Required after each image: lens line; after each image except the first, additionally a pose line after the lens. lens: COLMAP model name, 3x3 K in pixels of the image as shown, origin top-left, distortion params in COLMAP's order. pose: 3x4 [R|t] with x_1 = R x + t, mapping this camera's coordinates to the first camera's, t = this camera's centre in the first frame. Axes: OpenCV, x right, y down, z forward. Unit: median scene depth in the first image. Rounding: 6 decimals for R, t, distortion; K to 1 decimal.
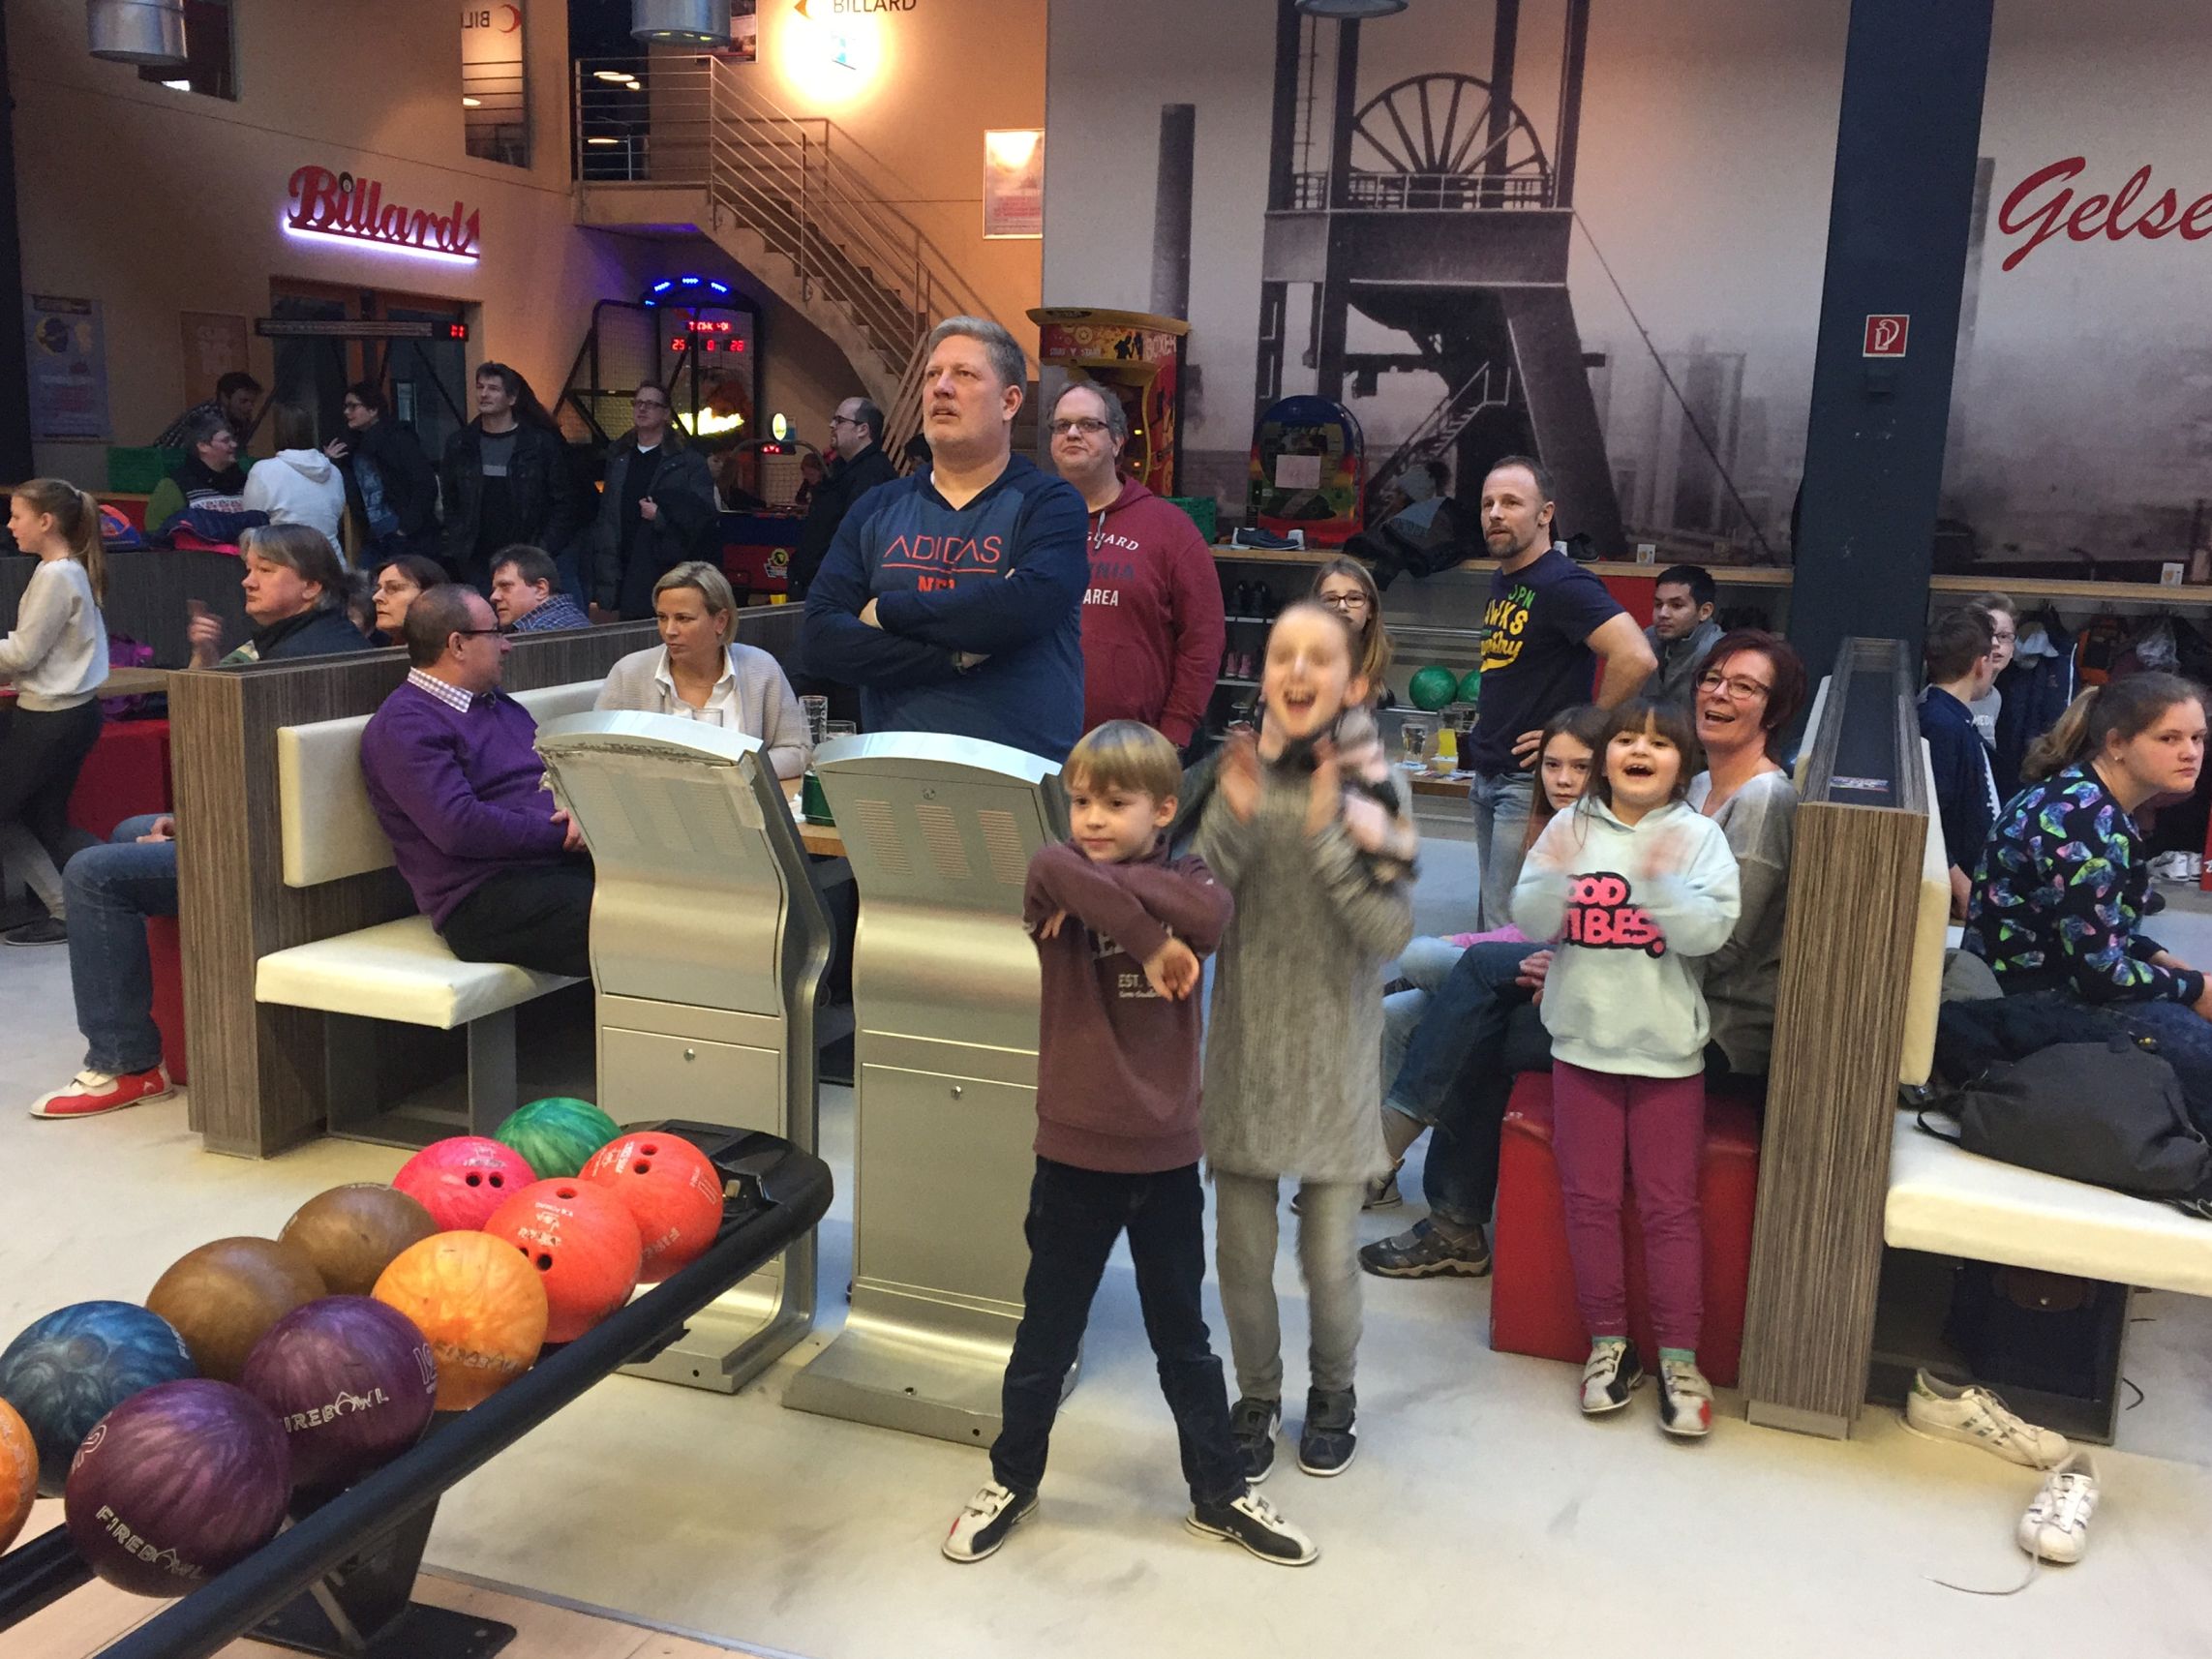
lens RADIAL K [[2050.0, 0, 1106.6], [0, 2050.0, 851.6], [0, 0, 1]] dist [0.048348, 0.000000]
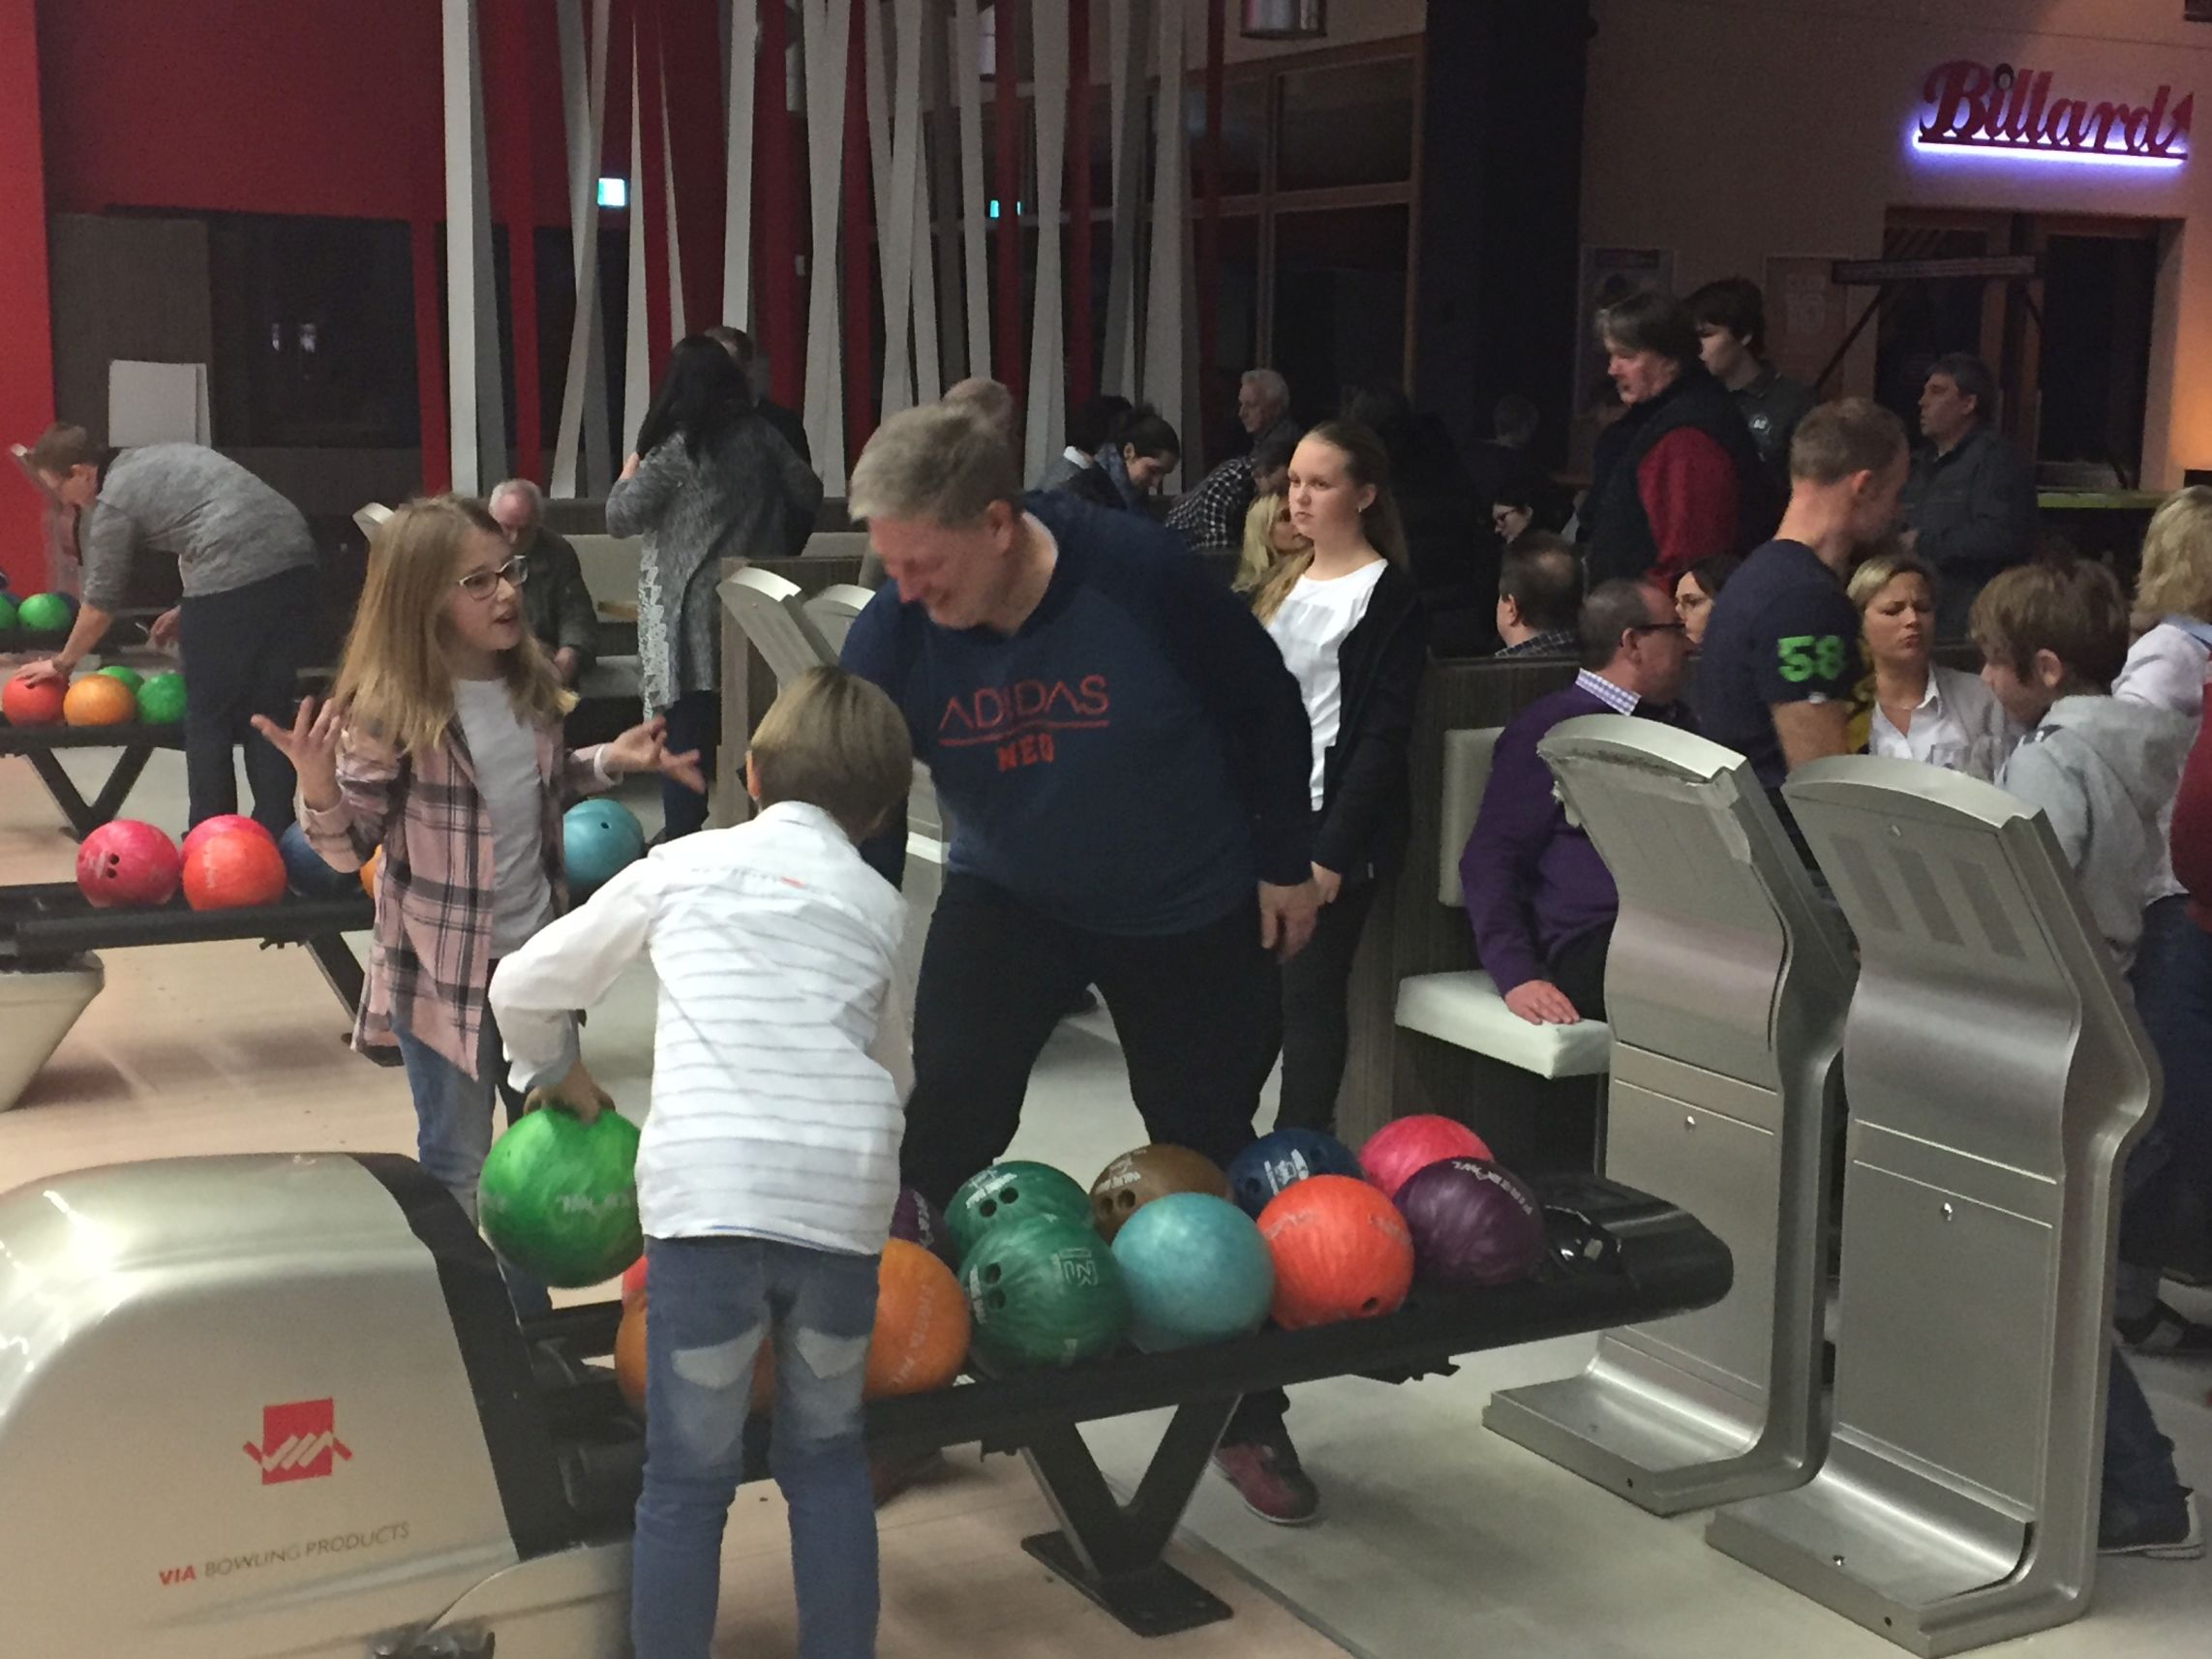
lens RADIAL K [[2916.4, 0, 1109.8], [0, 2916.4, 816.9], [0, 0, 1]] dist [0.072768, 0.000000]
pose [[0.765376, 0.079949, -0.638599, 0.109123], [-0.116338, 0.993095, -0.015105, 0.005352], [0.632981, 0.085855, 0.769392, -0.030613]]
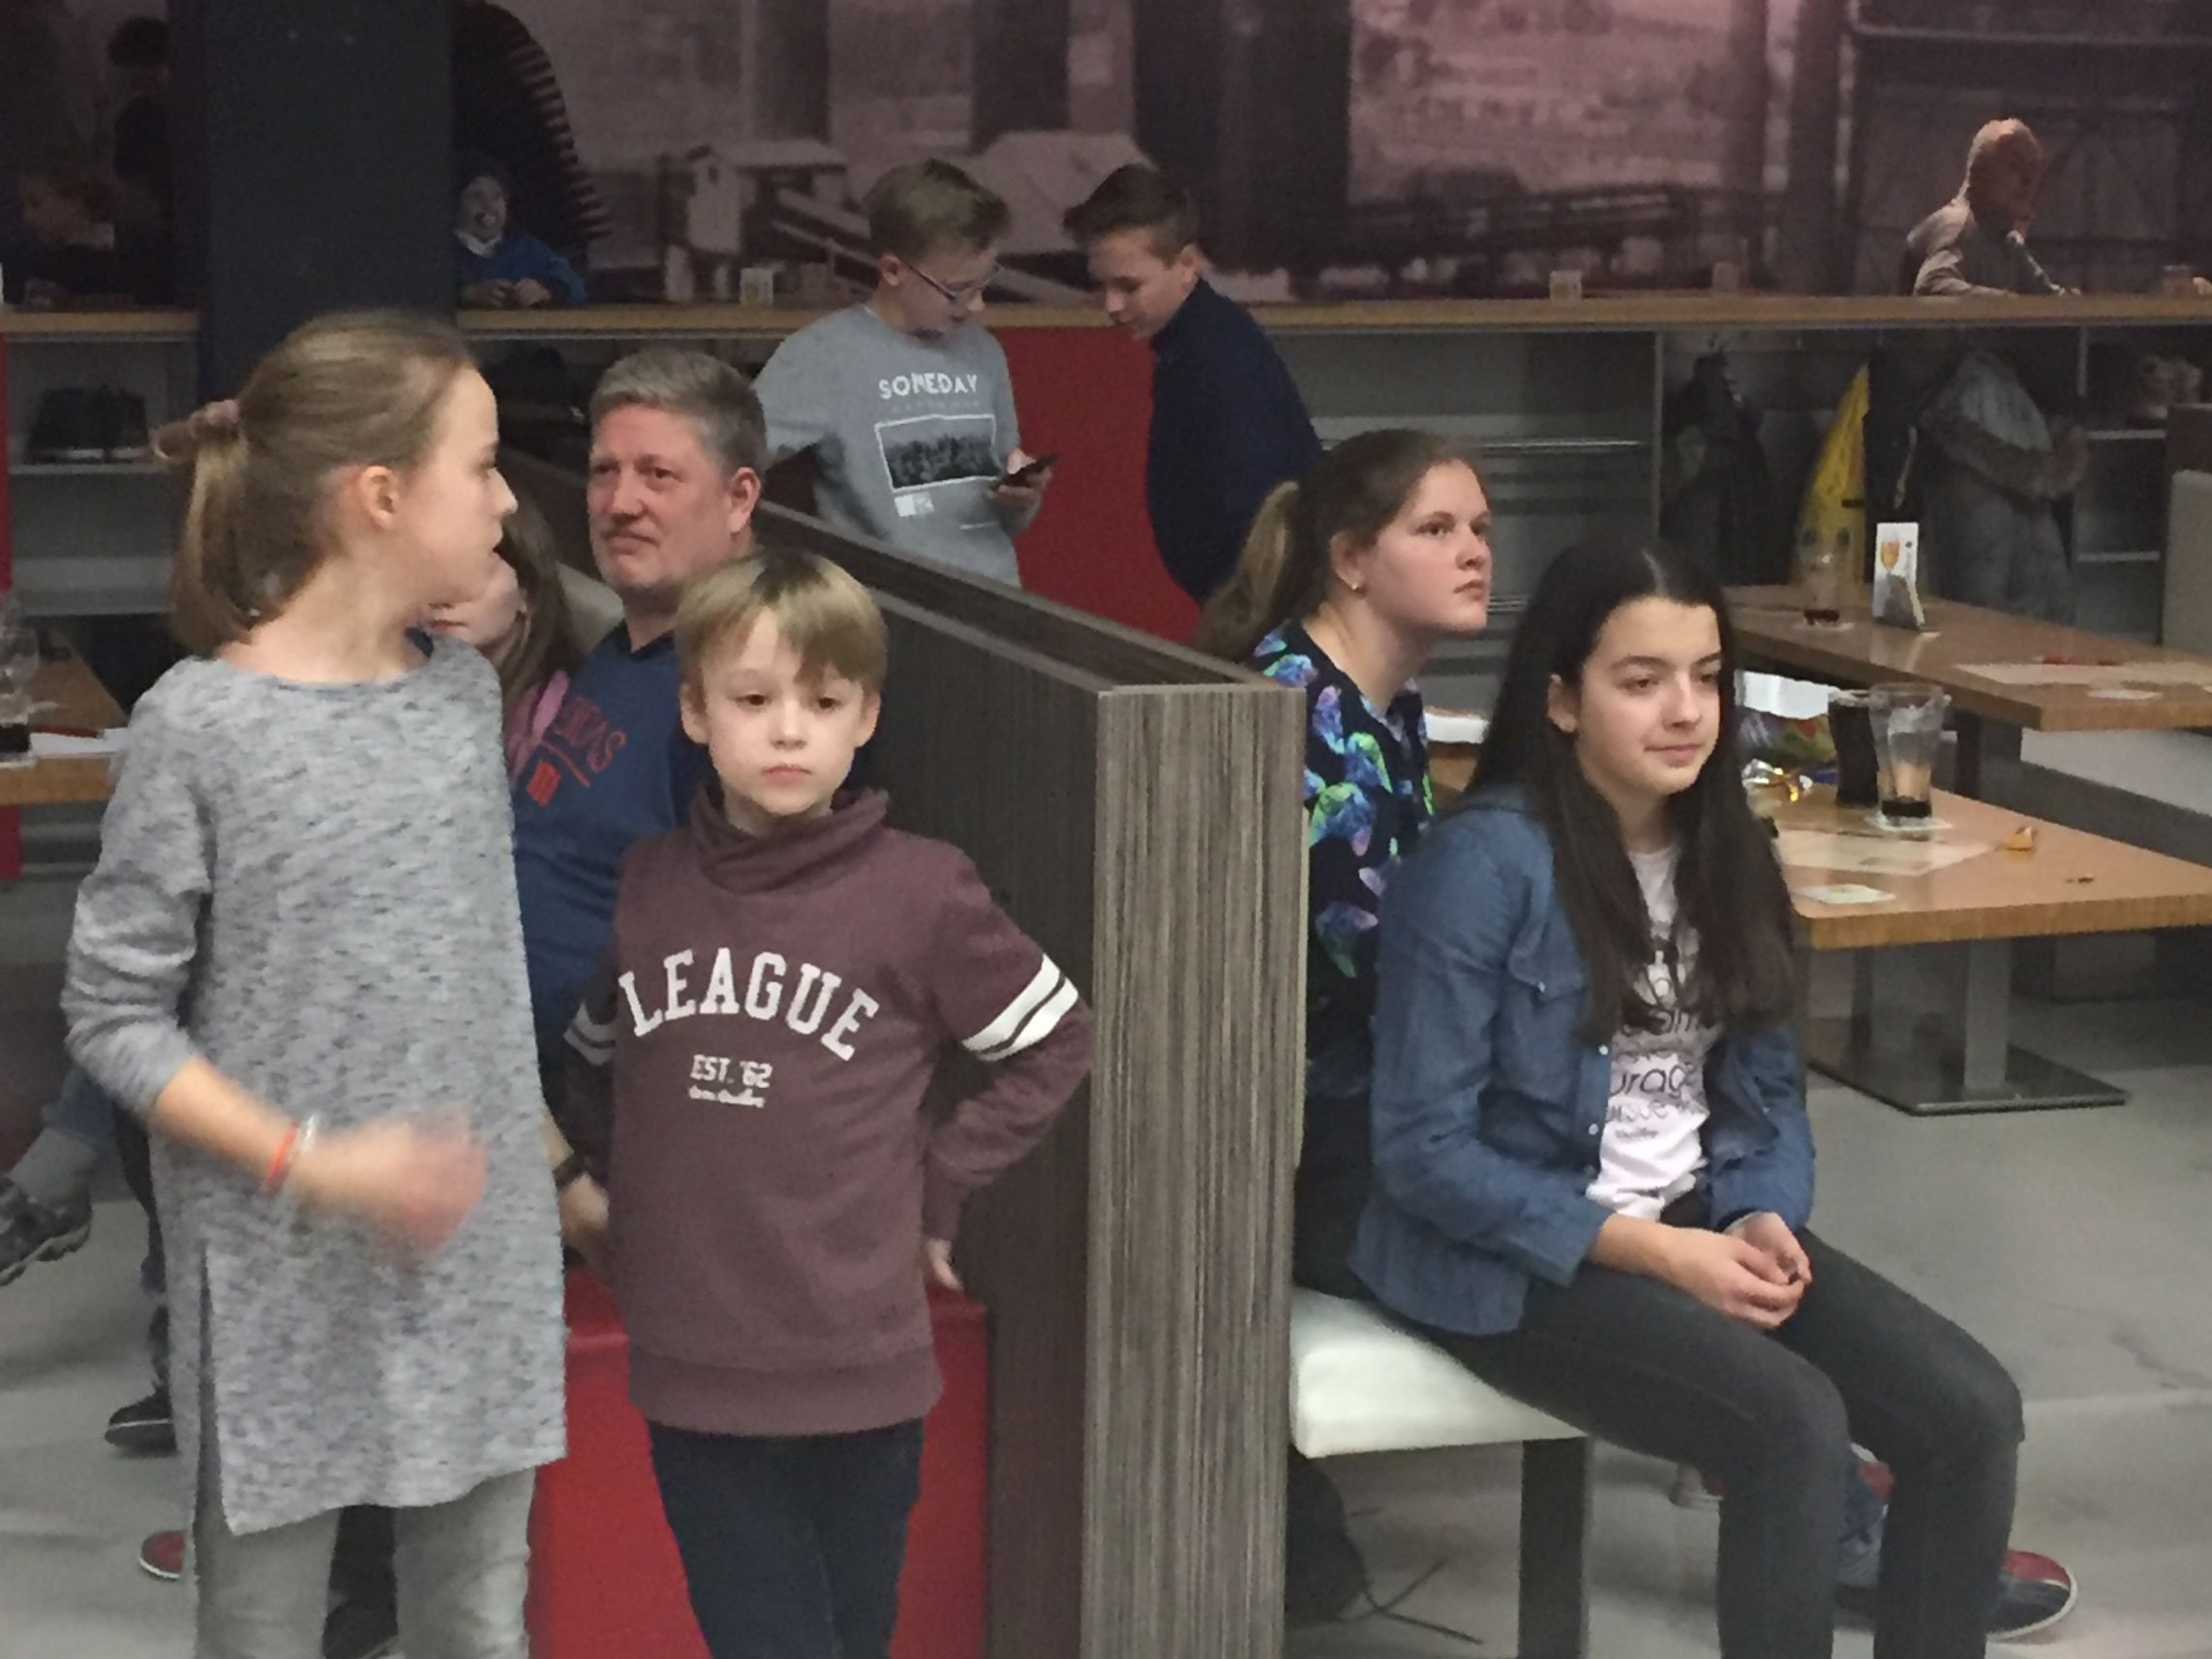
lens RADIAL K [[4338.8, 0, 1084.6], [0, 4338.8, 835.3], [0, 0, 1]] dist [0.090094, 0.000000]
pose [[0.789209, -0.120440, 0.602199, -0.094237], [0.132699, 0.990859, 0.024264, -0.003683], [-0.599617, 0.060762, 0.797977, 0.021581]]
